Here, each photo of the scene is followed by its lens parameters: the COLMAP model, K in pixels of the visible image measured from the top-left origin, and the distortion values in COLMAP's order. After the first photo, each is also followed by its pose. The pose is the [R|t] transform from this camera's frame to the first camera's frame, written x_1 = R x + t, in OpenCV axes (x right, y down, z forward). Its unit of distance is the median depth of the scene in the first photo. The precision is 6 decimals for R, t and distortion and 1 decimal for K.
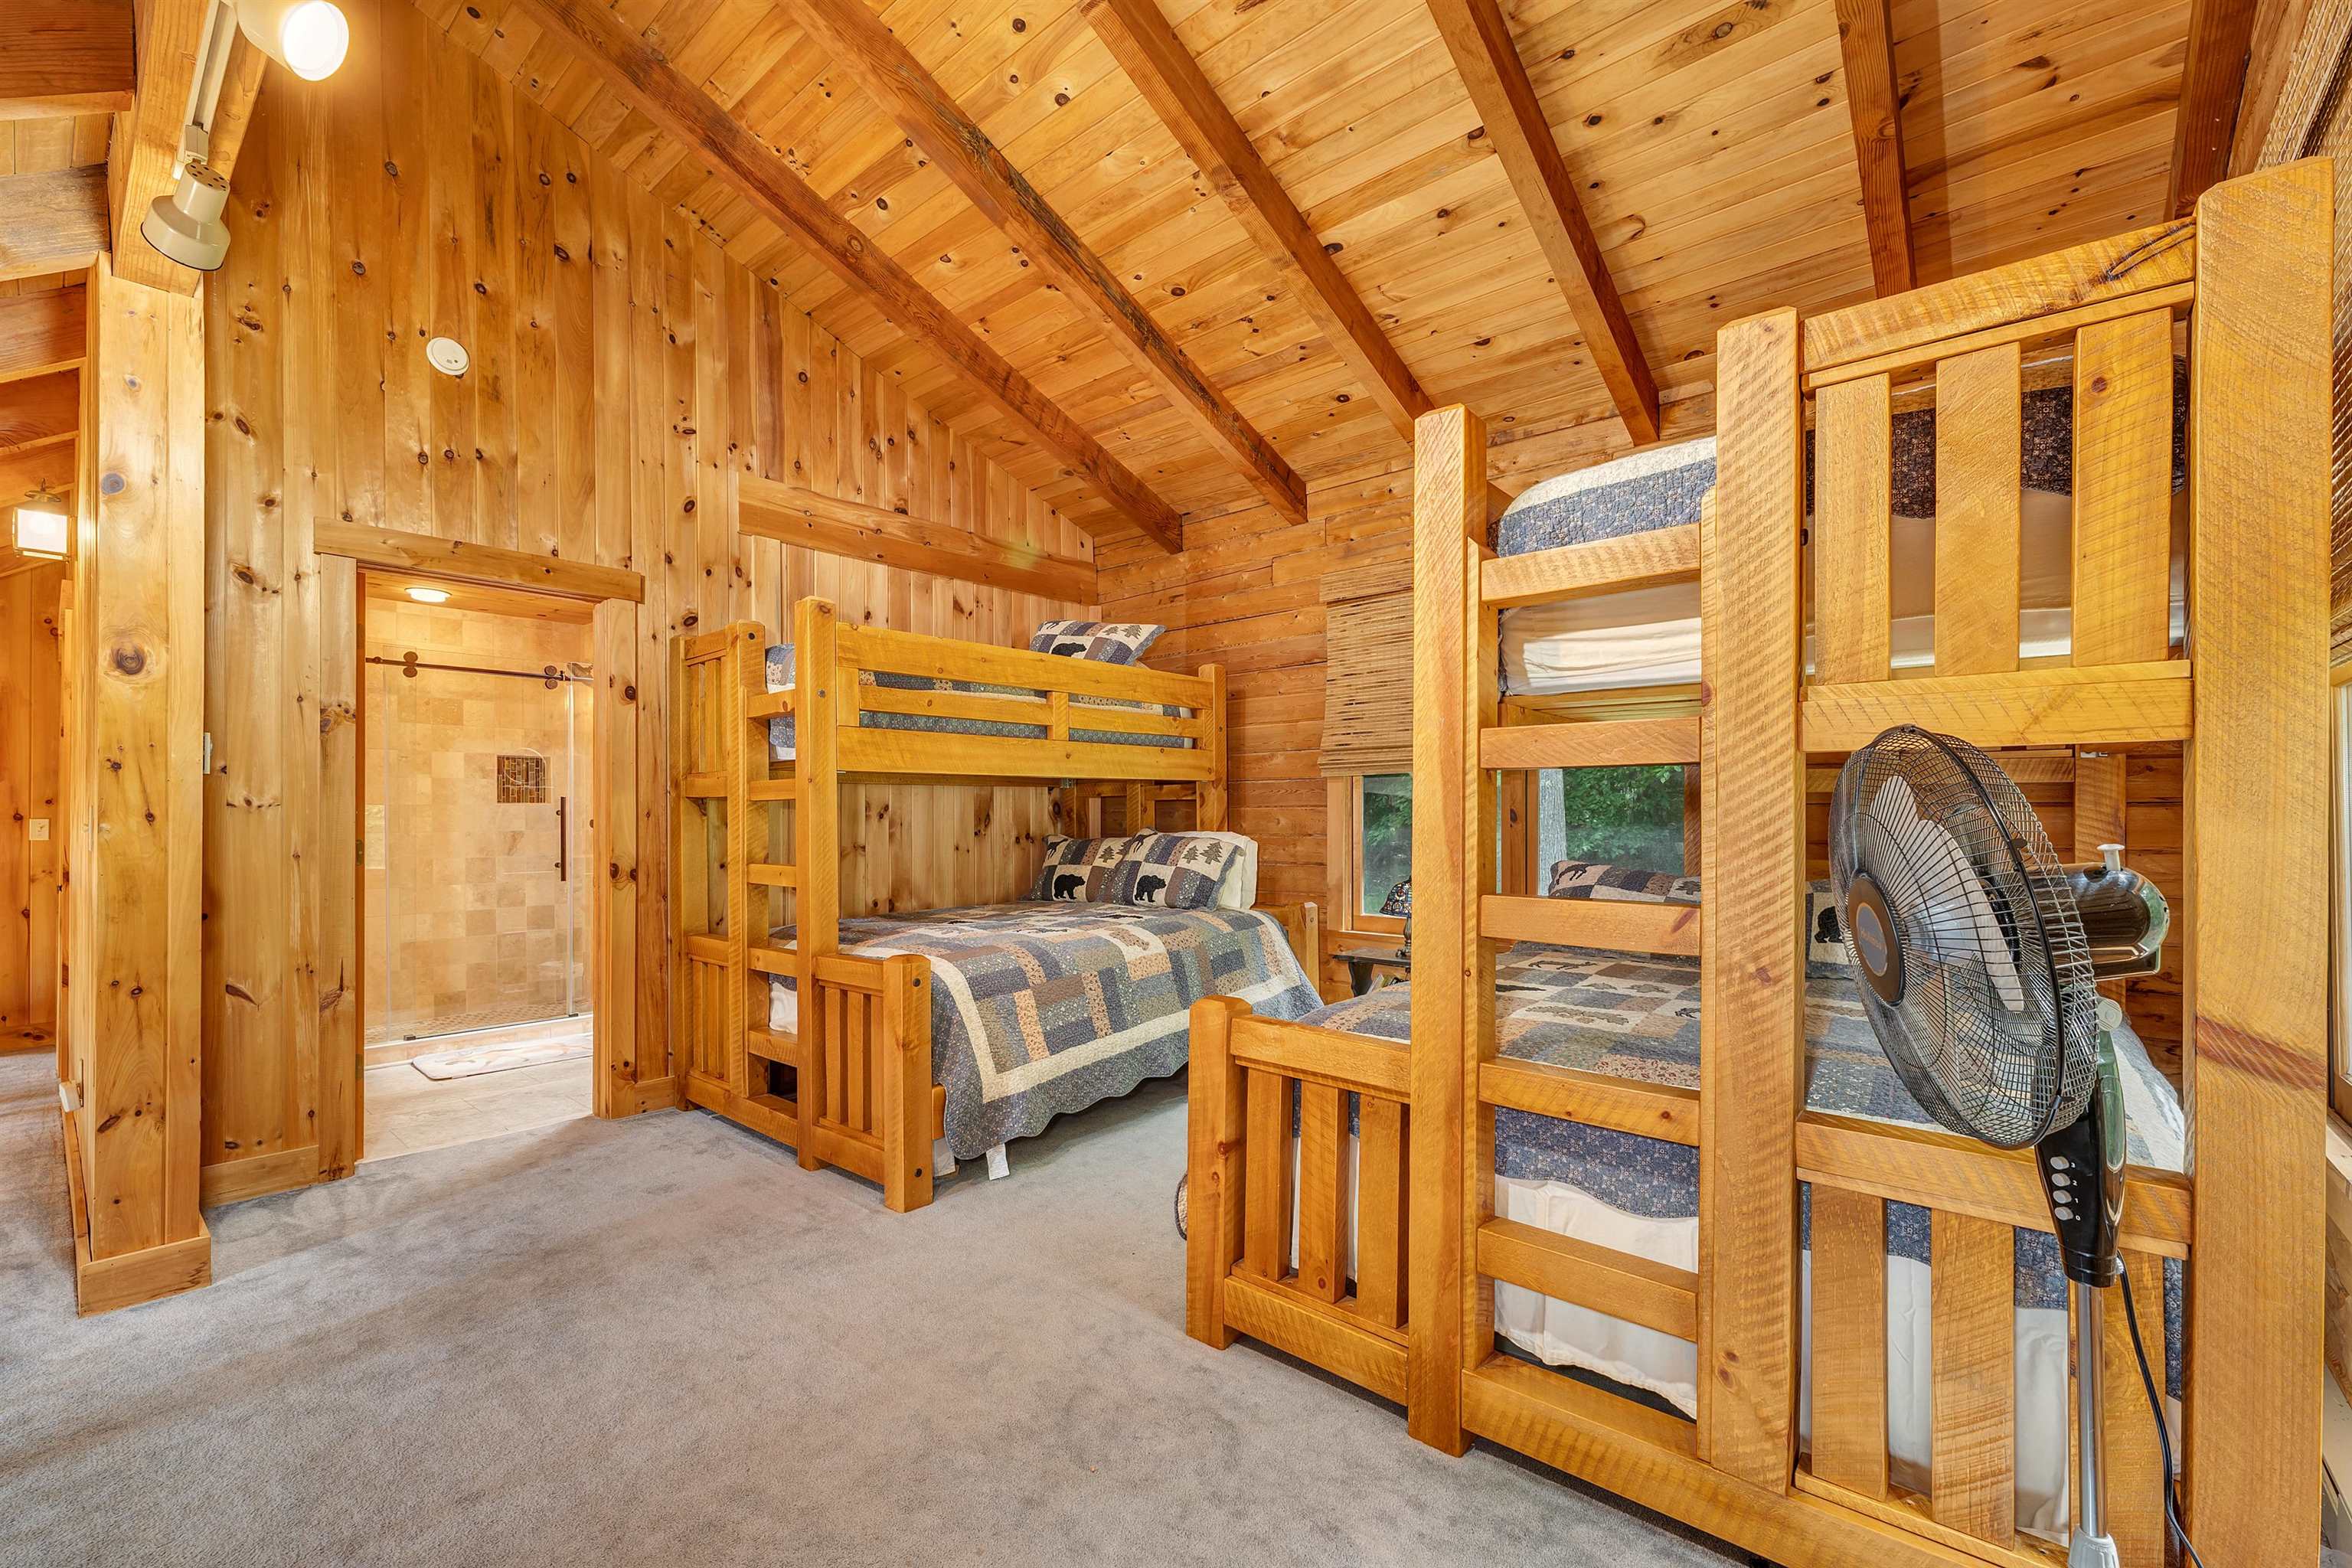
lens RADIAL K [[977.0, 0, 1168.3], [0, 977.0, 808.0], [0, 0, 1]] dist [0.002467, -0.000906]
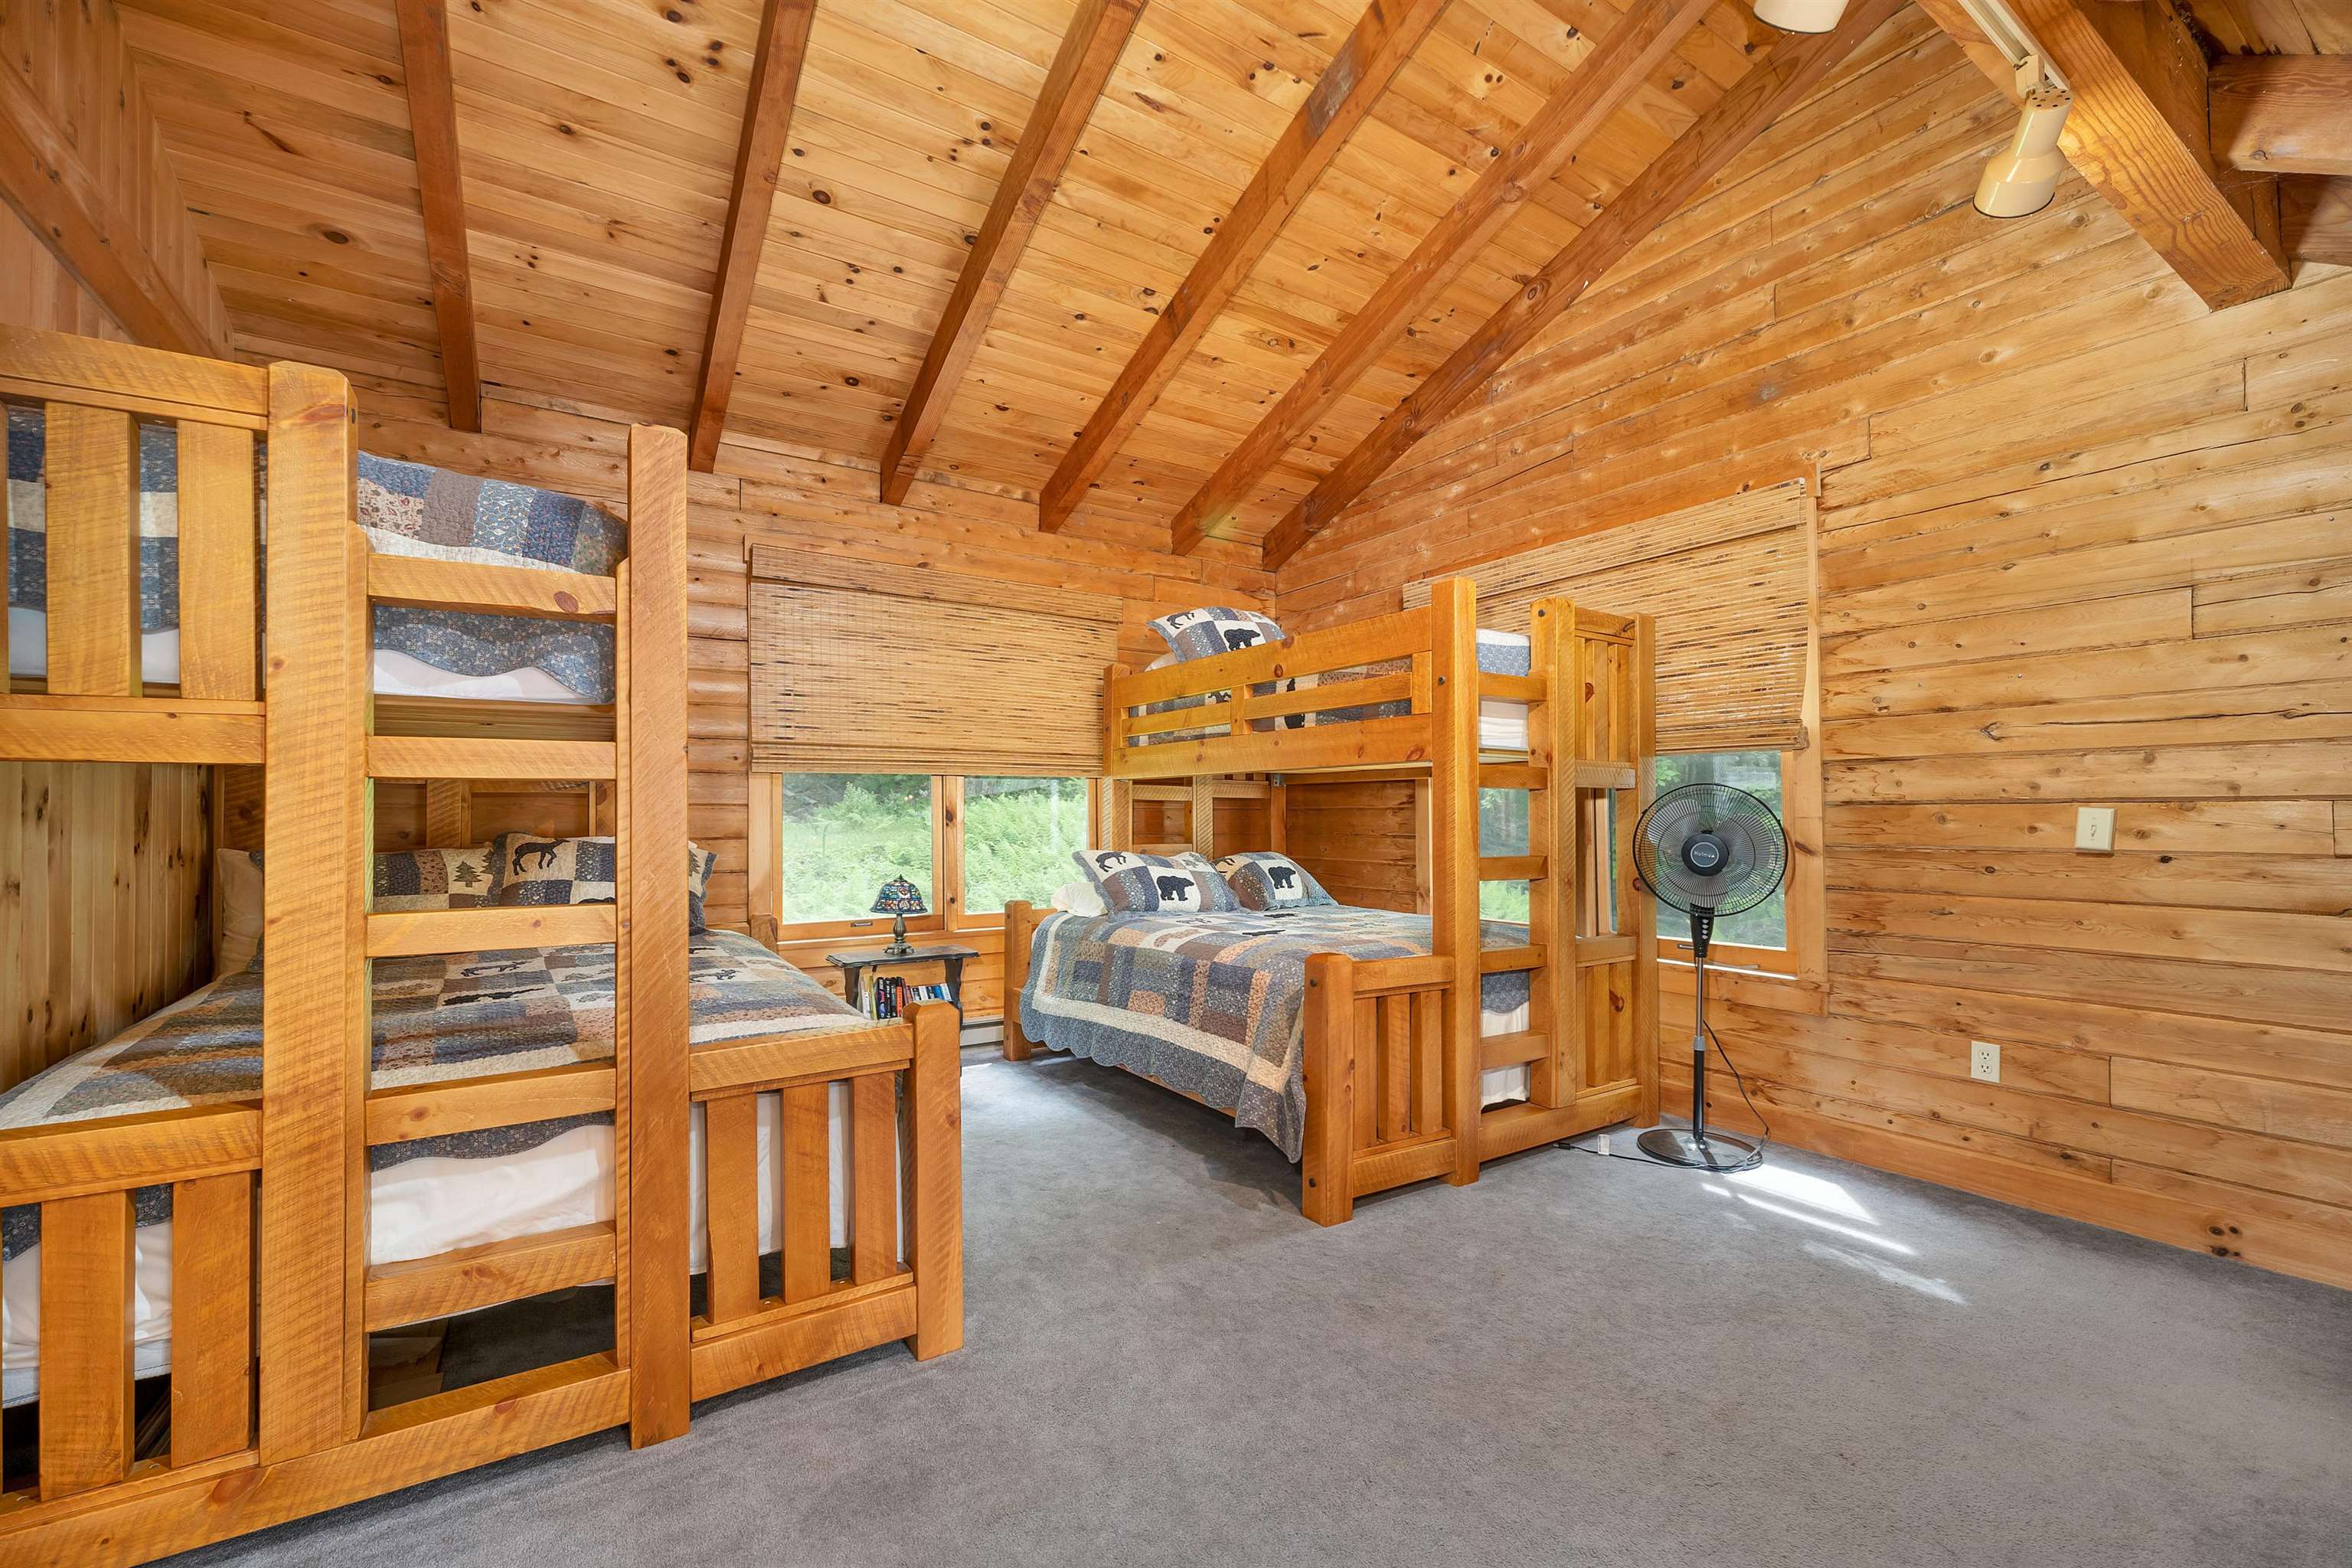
lens RADIAL K [[965.1, 0, 1176.0], [0, 965.1, 784.0], [0, 0, 1]] dist [0.001999, -0.000199]
pose [[0.303375, 0.017283, 0.952715, -0.593064], [-0.008090, 0.999846, -0.015562, -0.009849], [-0.952837, -0.002986, 0.303468, 0.376059]]
